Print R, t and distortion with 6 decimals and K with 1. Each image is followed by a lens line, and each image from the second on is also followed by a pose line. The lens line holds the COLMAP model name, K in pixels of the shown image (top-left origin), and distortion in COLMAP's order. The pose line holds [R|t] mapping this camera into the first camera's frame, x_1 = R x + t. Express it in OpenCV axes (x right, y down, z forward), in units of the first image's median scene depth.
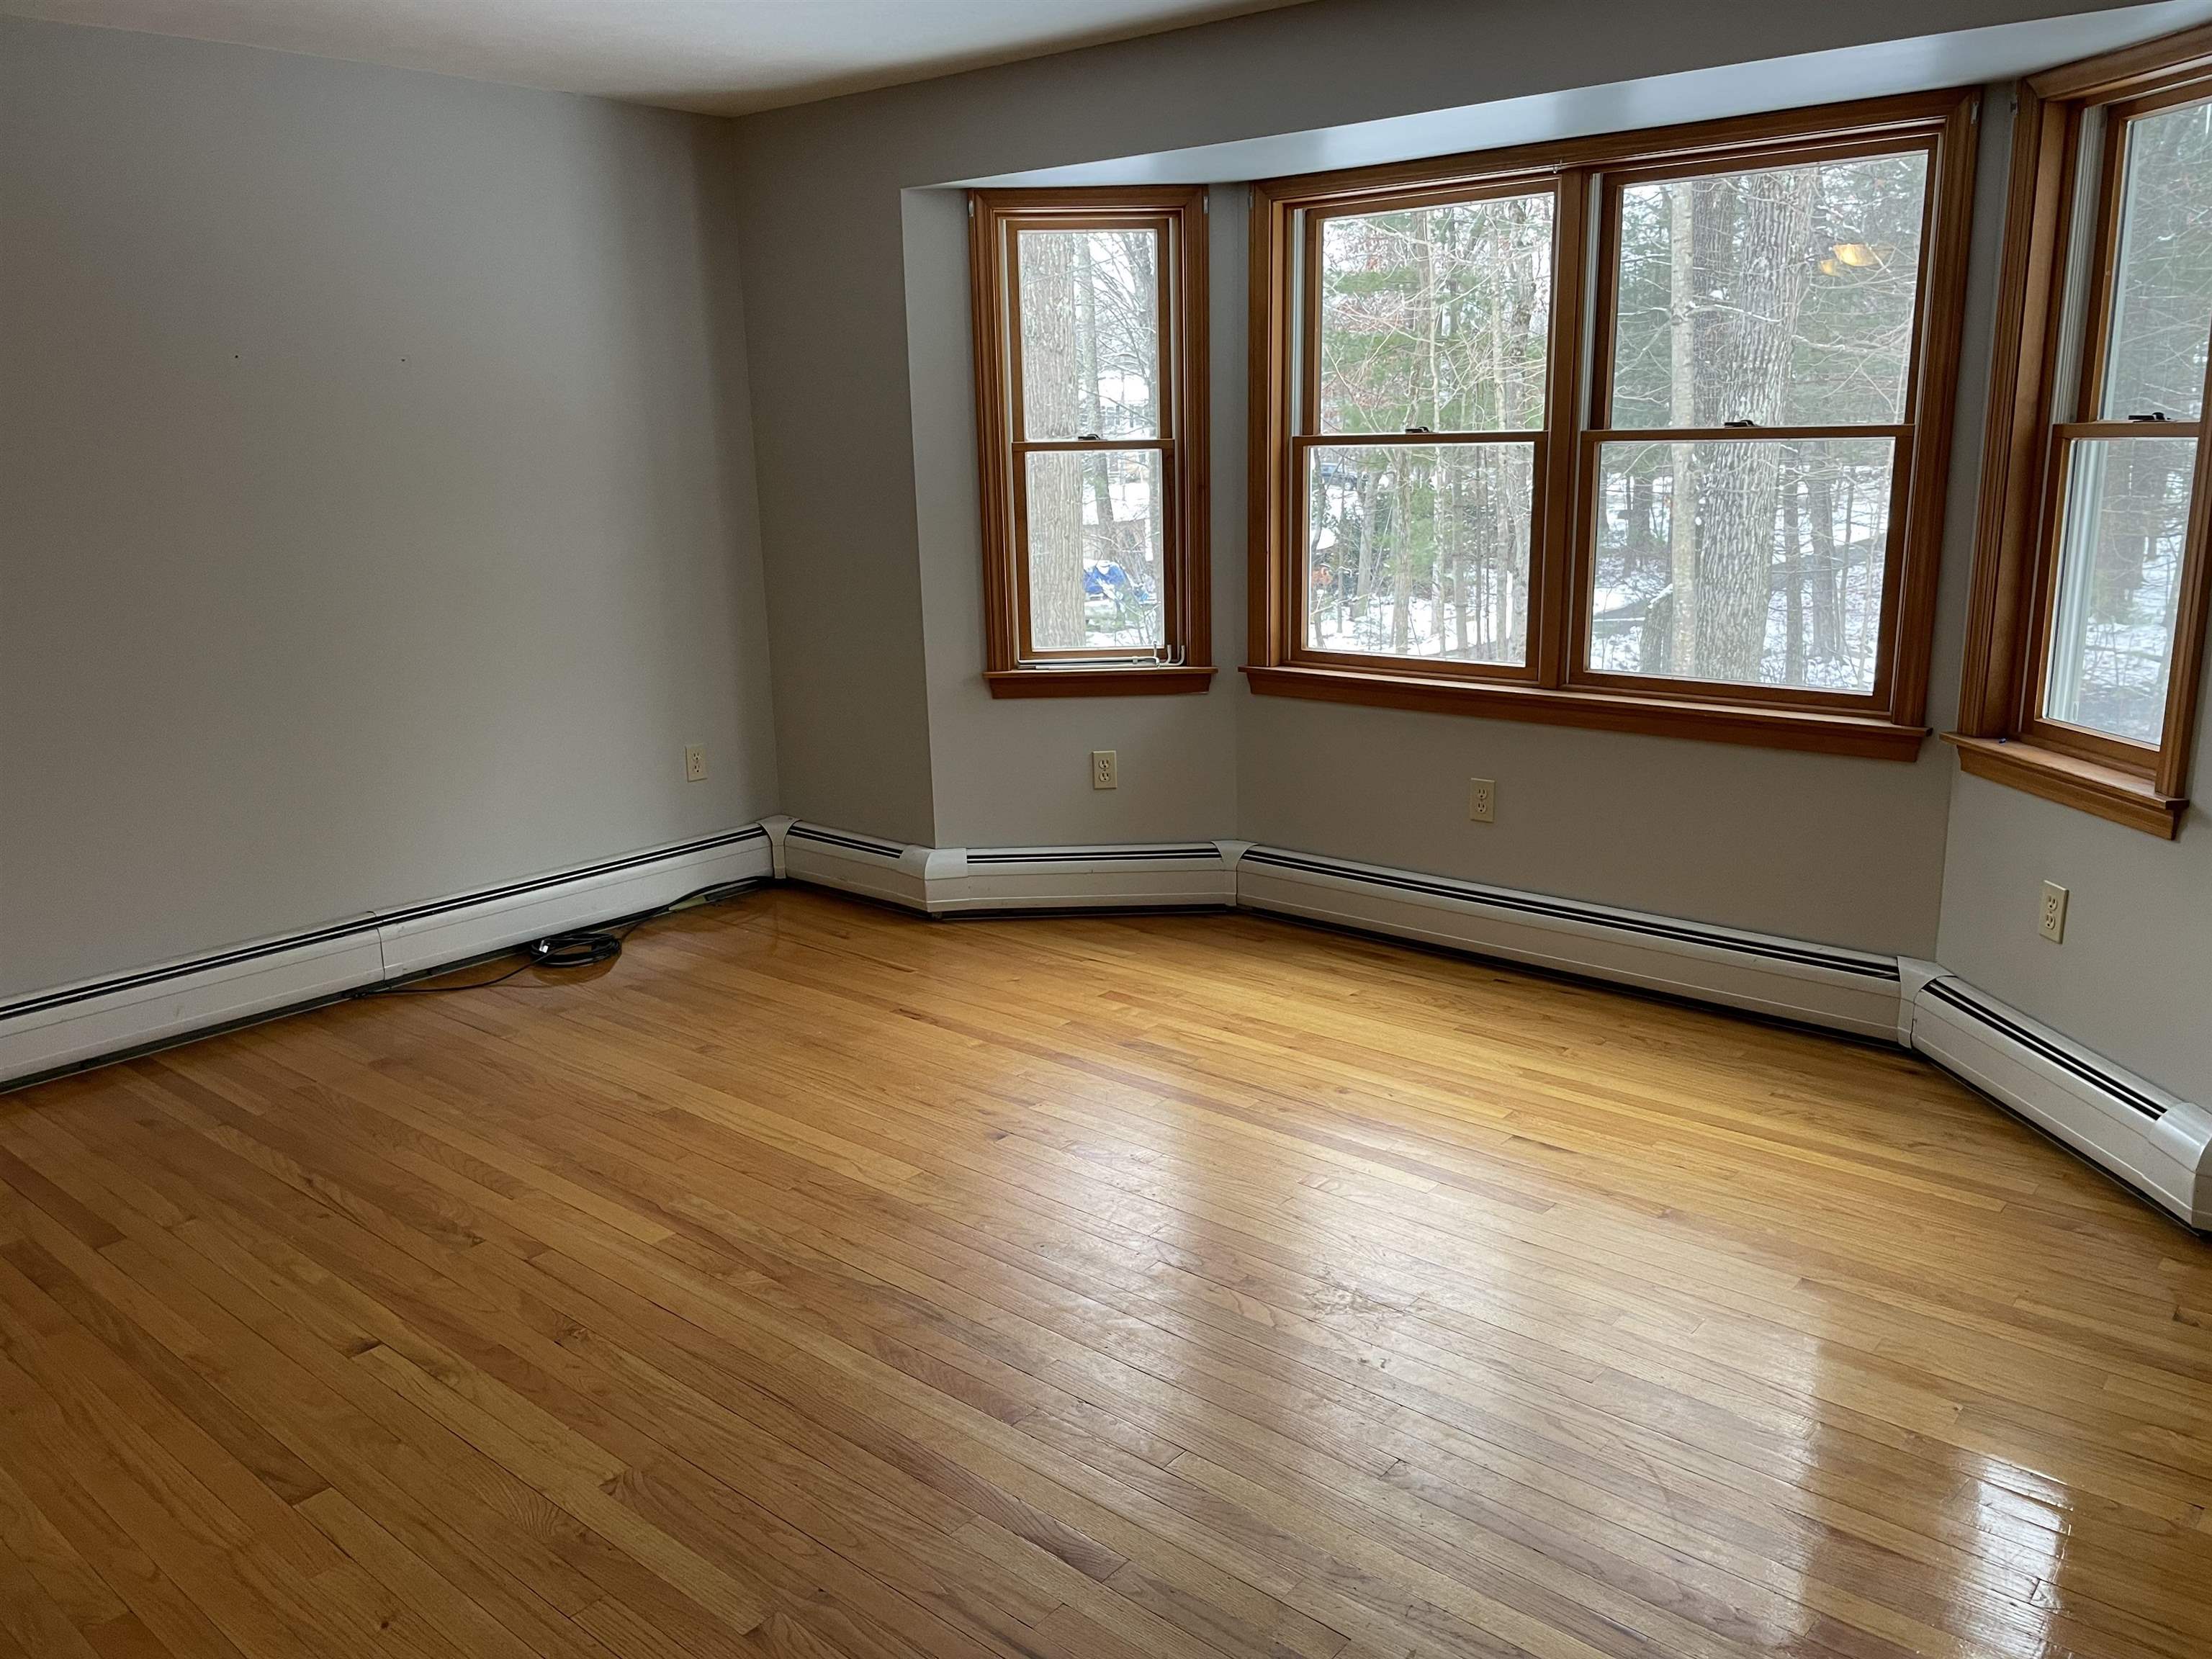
lens RADIAL K [[1689.5, 0, 1120.4], [0, 1689.5, 826.4], [0, 0, 1]] dist [0.038753, -0.019828]
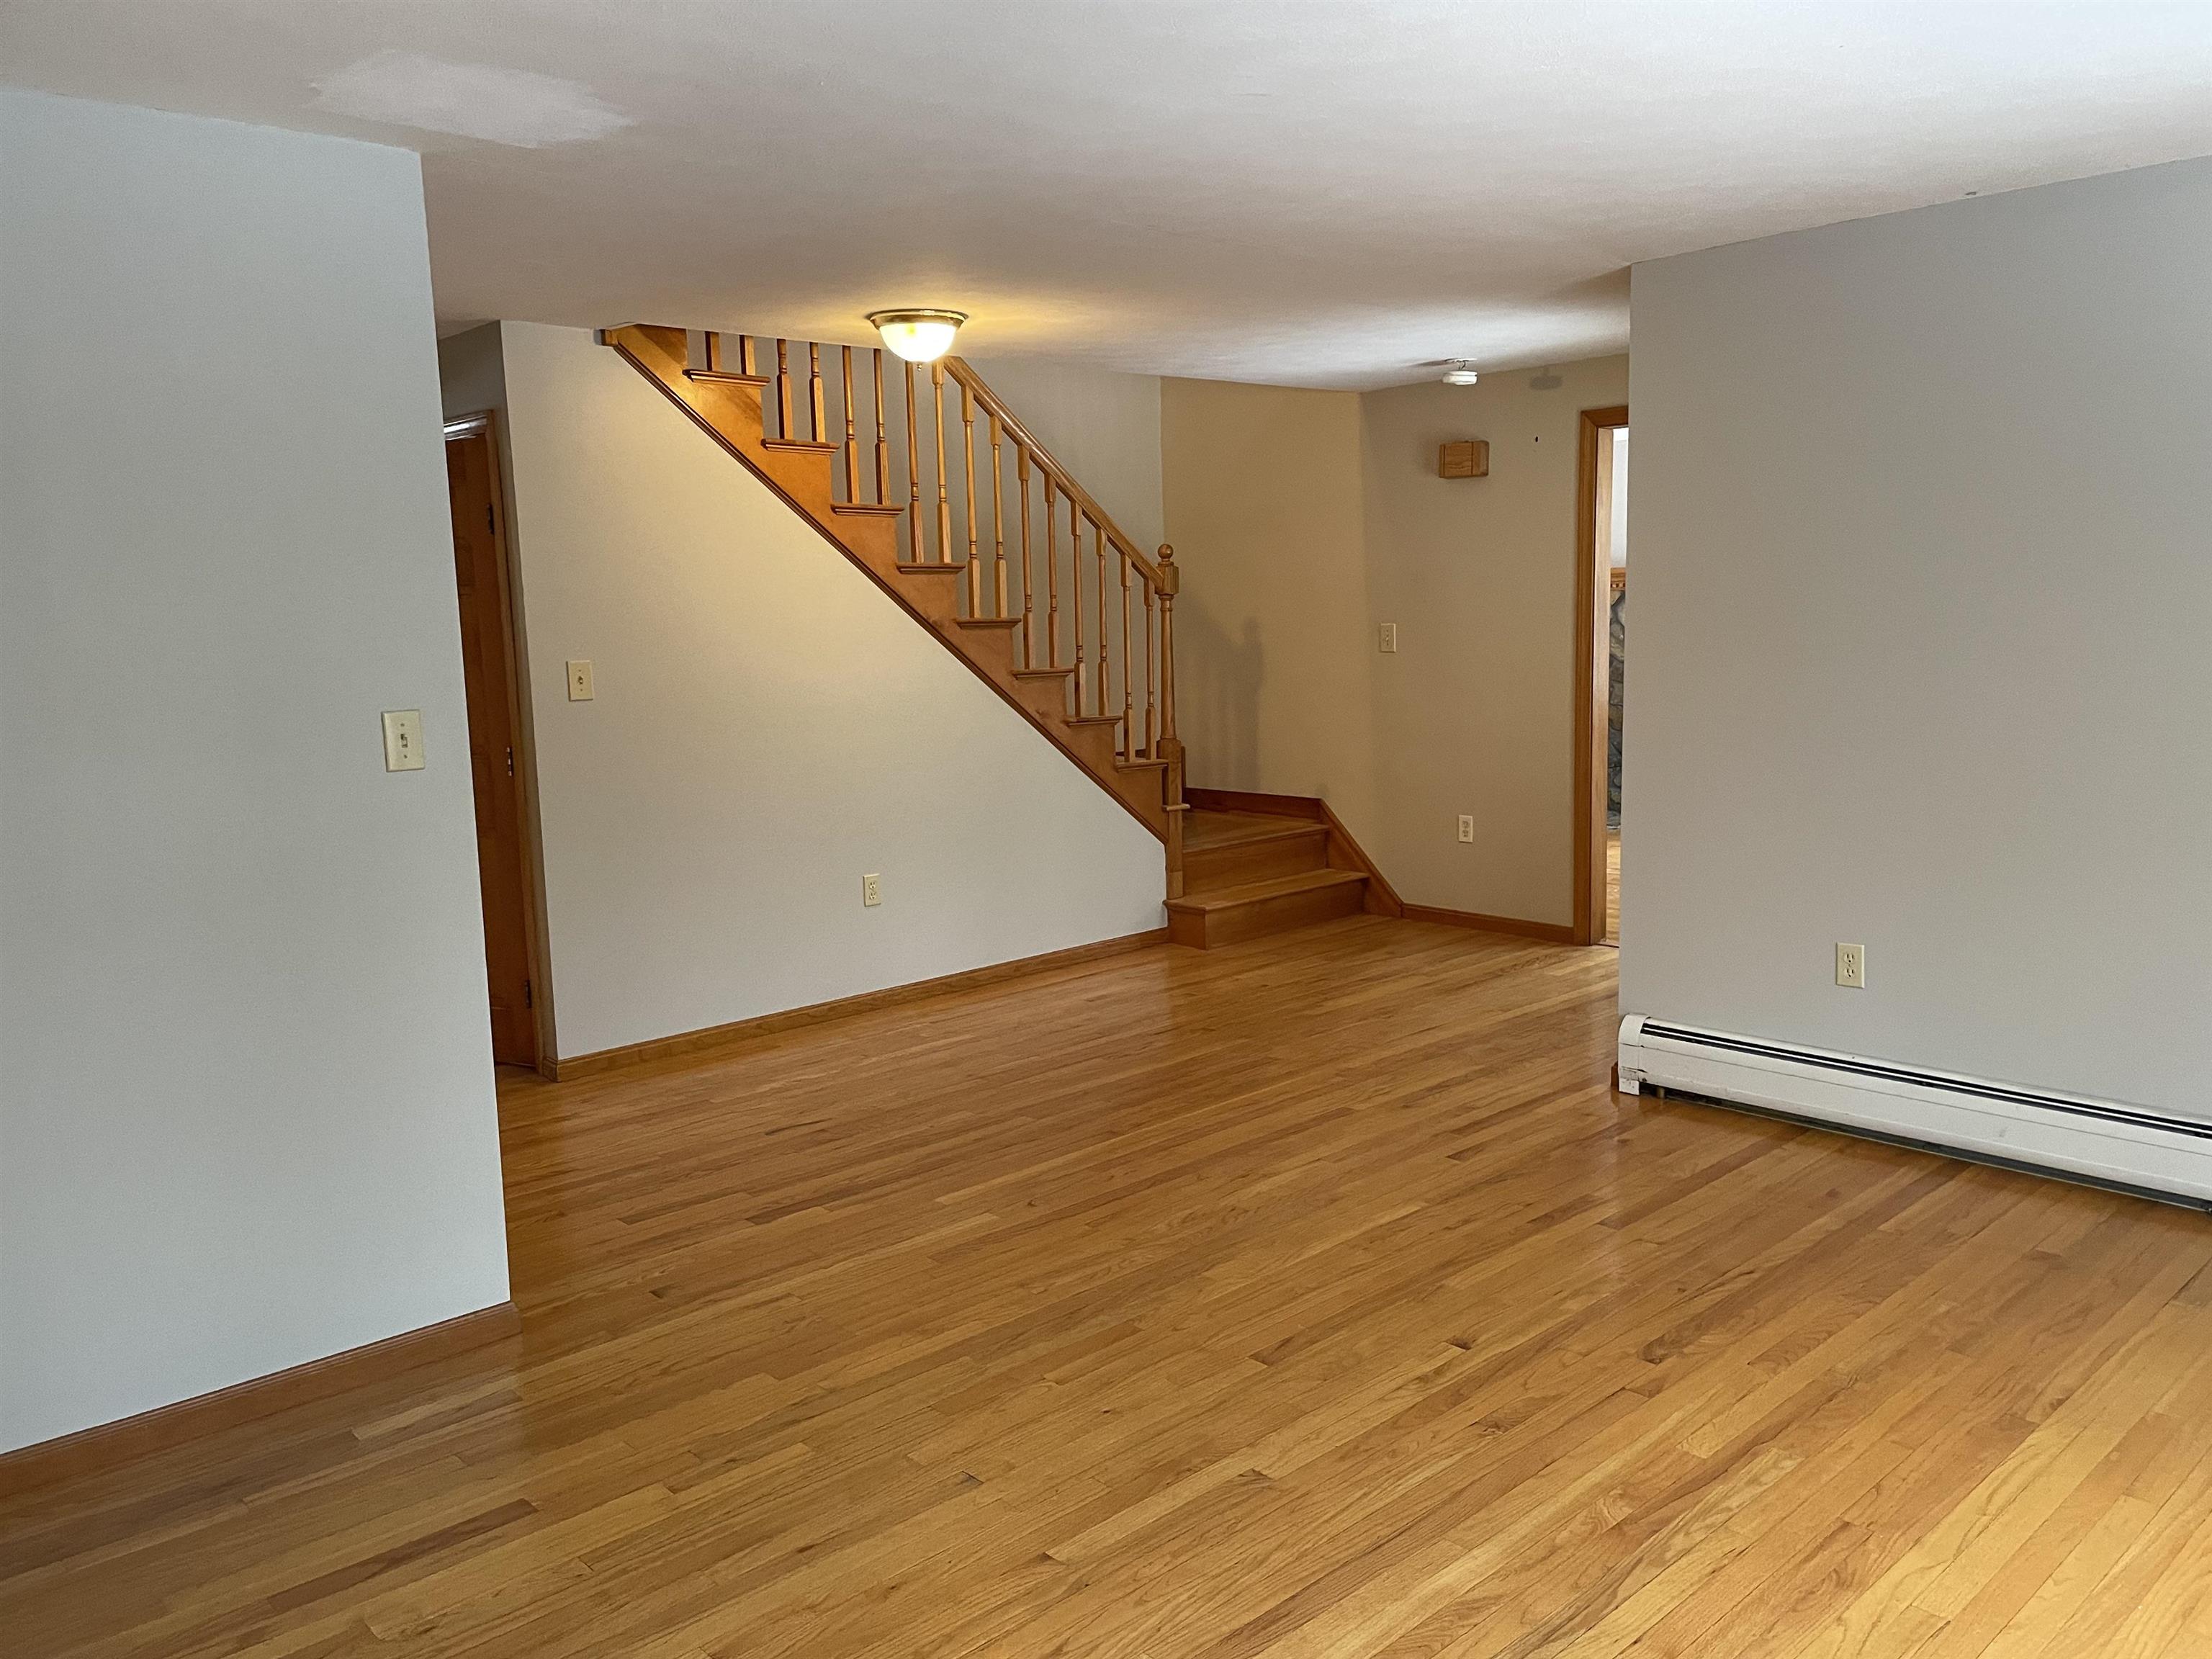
lens RADIAL K [[1689.5, 0, 1118.8], [0, 1689.5, 846.0], [0, 0, 1]] dist [0.038753, -0.019828]
pose [[-0.121337, 0.167170, -0.978433, 0.598056], [-0.203875, 0.960503, 0.189390, -0.178018], [0.971449, 0.222458, -0.082463, 0.688594]]
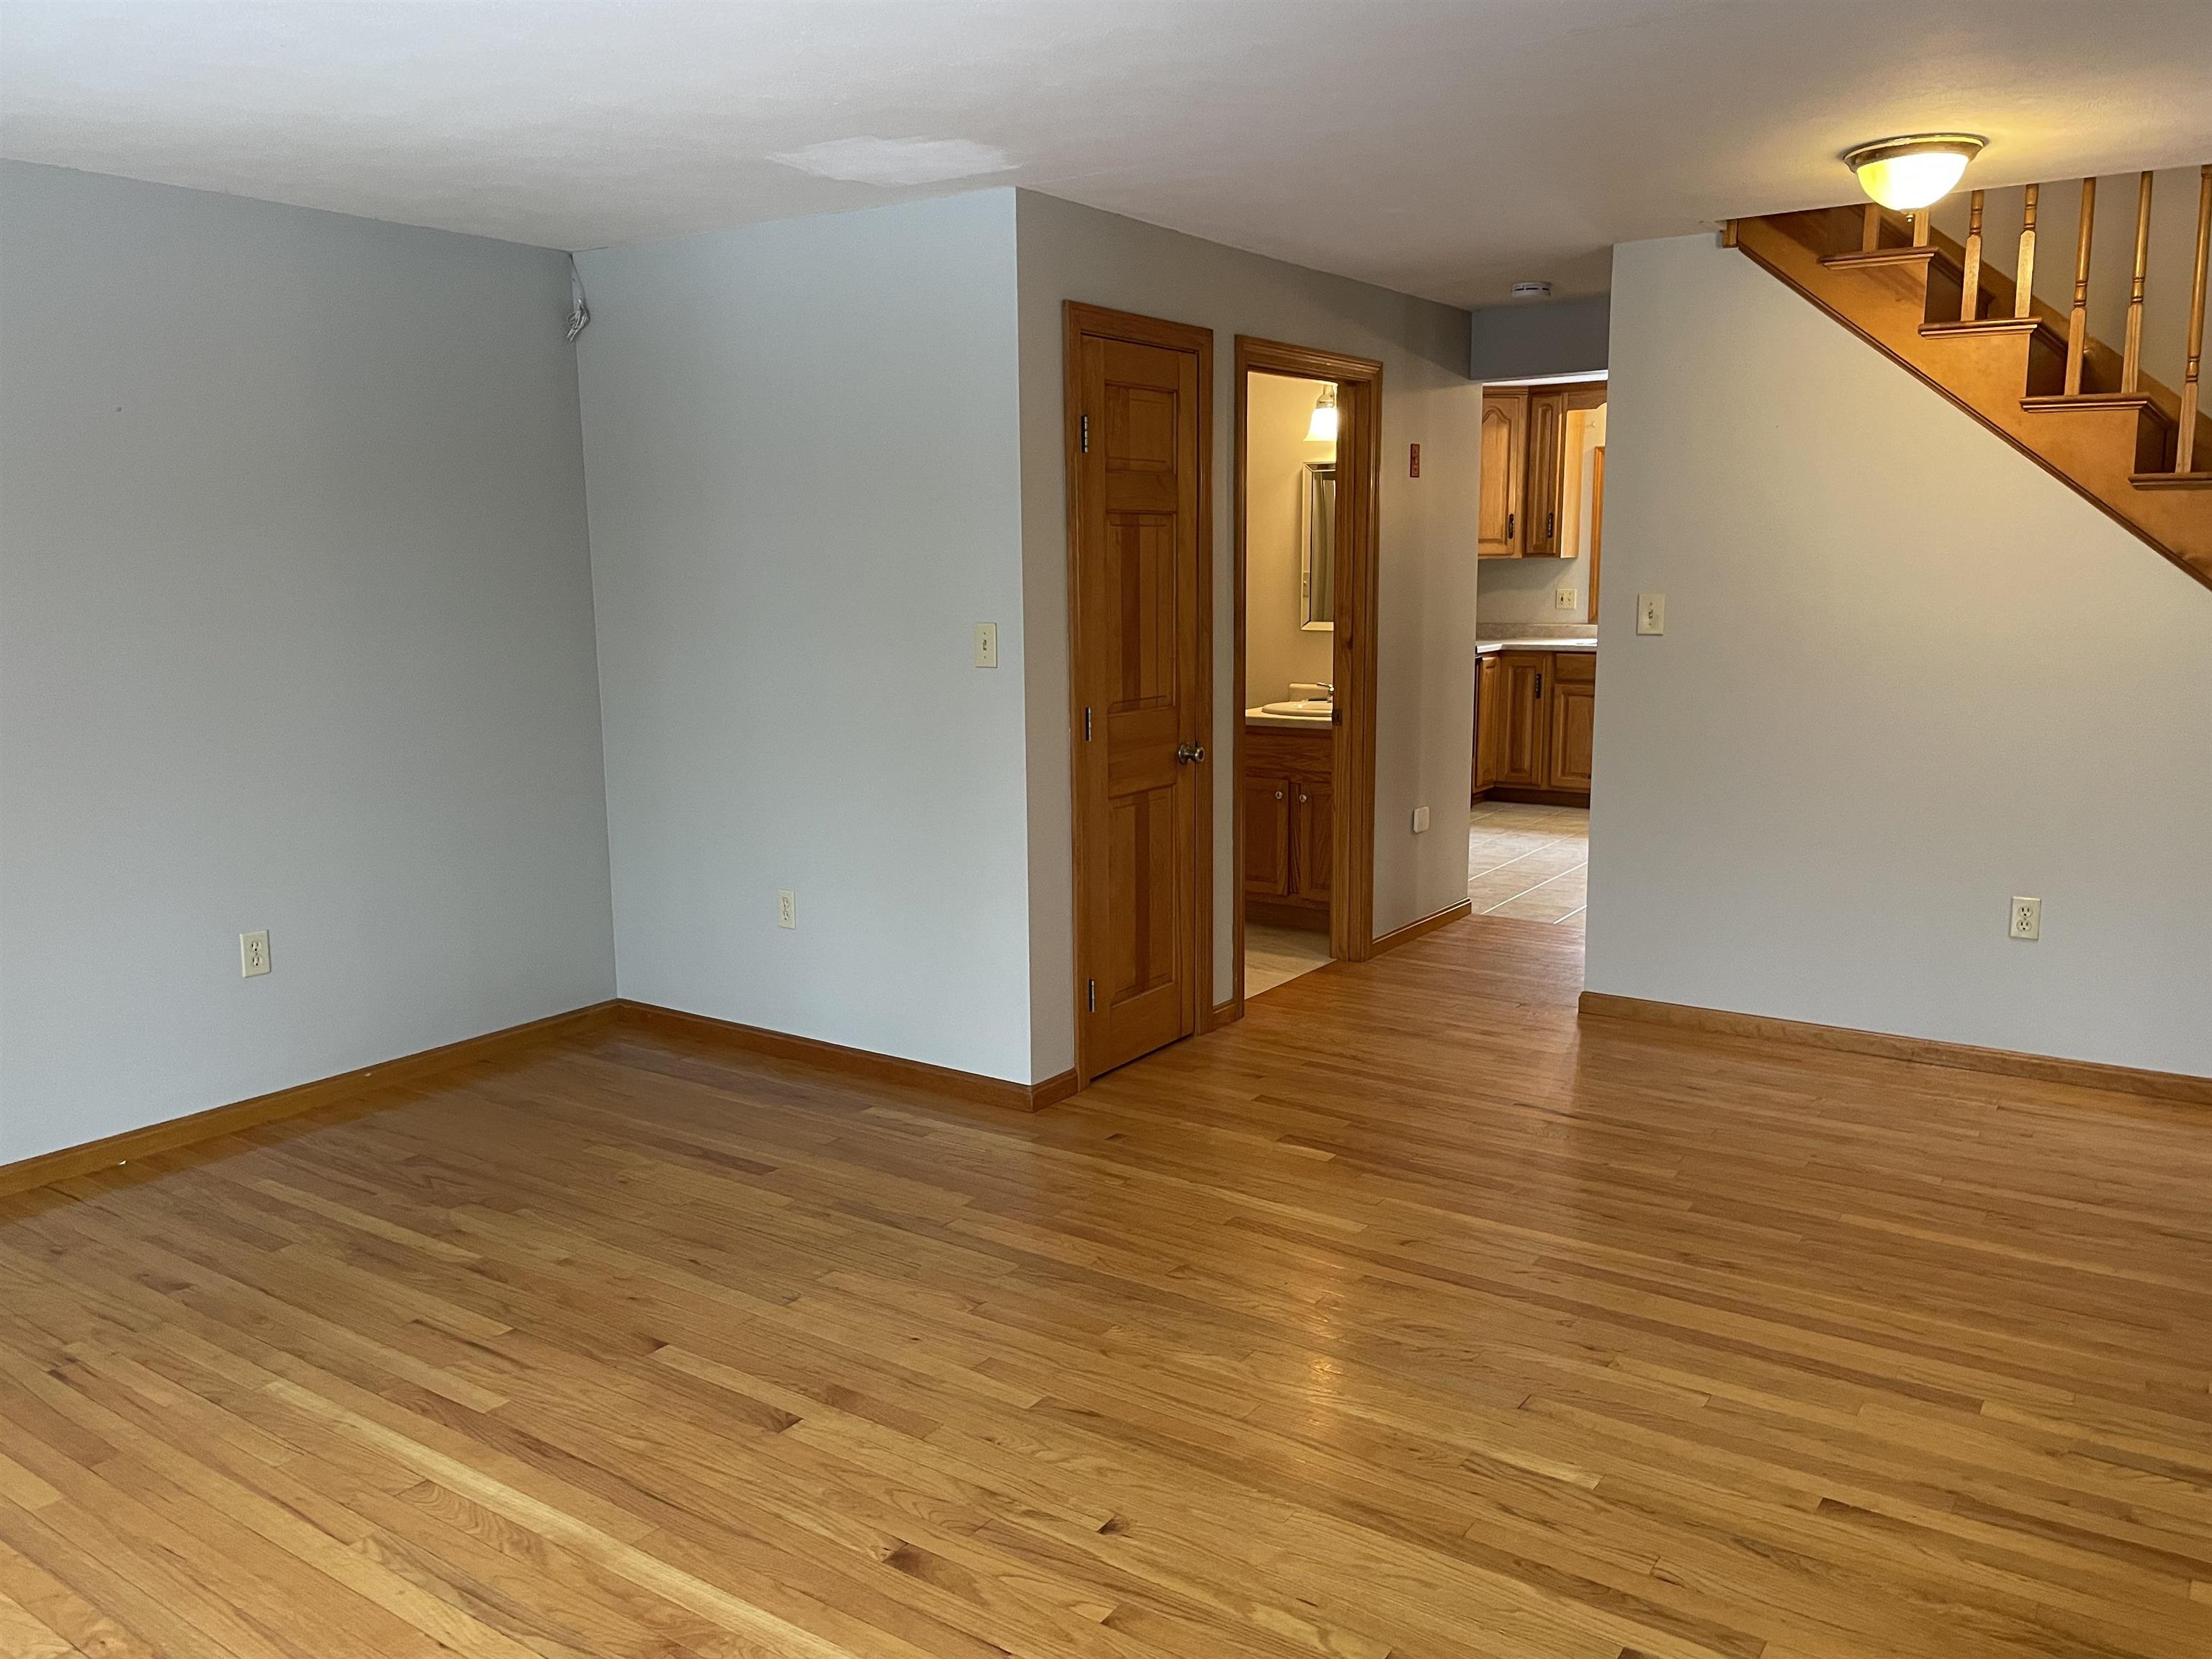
lens RADIAL K [[1689.5, 0, 1104.0], [0, 1689.5, 807.3], [0, 0, 1]] dist [0.038753, -0.019828]
pose [[-0.995382, 0.042356, -0.086144, -0.327754], [0.006218, 0.923955, 0.382451, -0.352082], [0.095792, 0.380149, -0.919951, 1.479642]]
